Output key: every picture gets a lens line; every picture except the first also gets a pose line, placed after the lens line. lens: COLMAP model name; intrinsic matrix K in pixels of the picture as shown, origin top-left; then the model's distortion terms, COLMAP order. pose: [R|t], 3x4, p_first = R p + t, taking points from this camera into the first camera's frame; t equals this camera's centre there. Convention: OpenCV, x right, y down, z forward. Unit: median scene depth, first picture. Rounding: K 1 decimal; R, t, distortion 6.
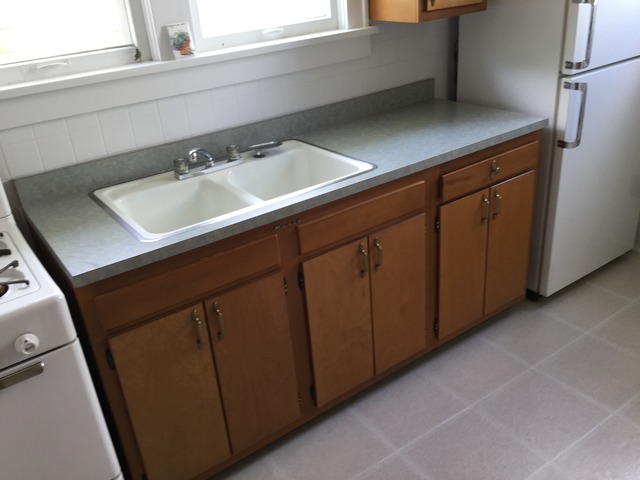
lens RADIAL K [[570.9, 0, 320.6], [0, 570.9, 238.8], [0, 0, 1]] dist [0.117782, -0.233714]
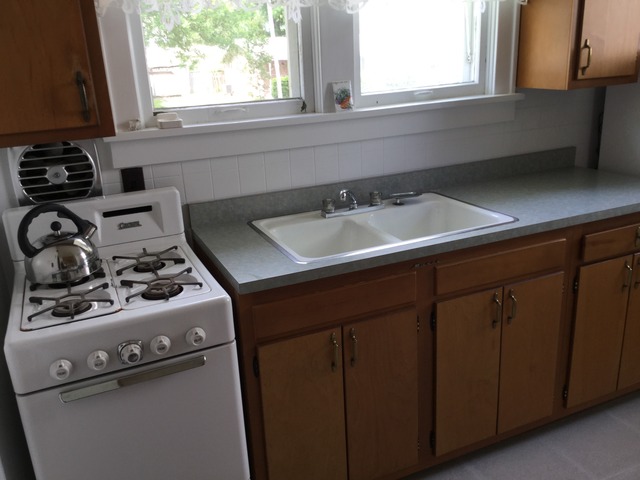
lens RADIAL K [[570.9, 0, 320.6], [0, 570.9, 238.8], [0, 0, 1]] dist [0.117782, -0.233714]
pose [[0.978605, 0.090760, -0.184650, -0.052033], [-0.113204, 0.986910, -0.114867, 0.064539], [0.171807, 0.133313, 0.976069, -0.060409]]
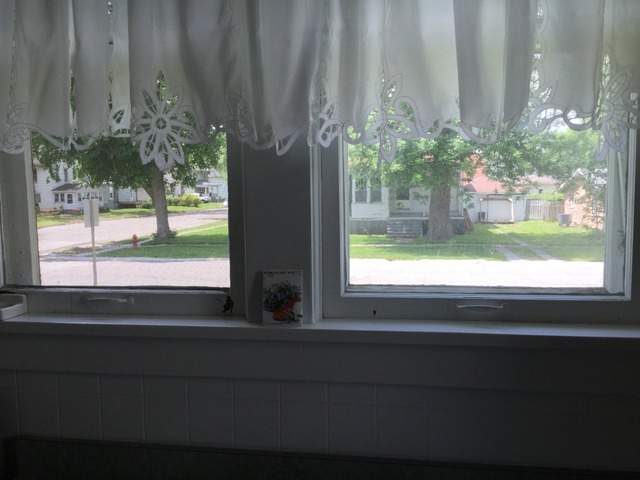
lens RADIAL K [[570.9, 0, 320.6], [0, 570.9, 238.8], [0, 0, 1]] dist [0.117782, -0.233714]
pose [[0.696471, 0.129448, -0.705813, 0.201678], [-0.348898, 0.920592, -0.175441, -0.309493], [0.627055, 0.368446, 0.686330, 0.595521]]
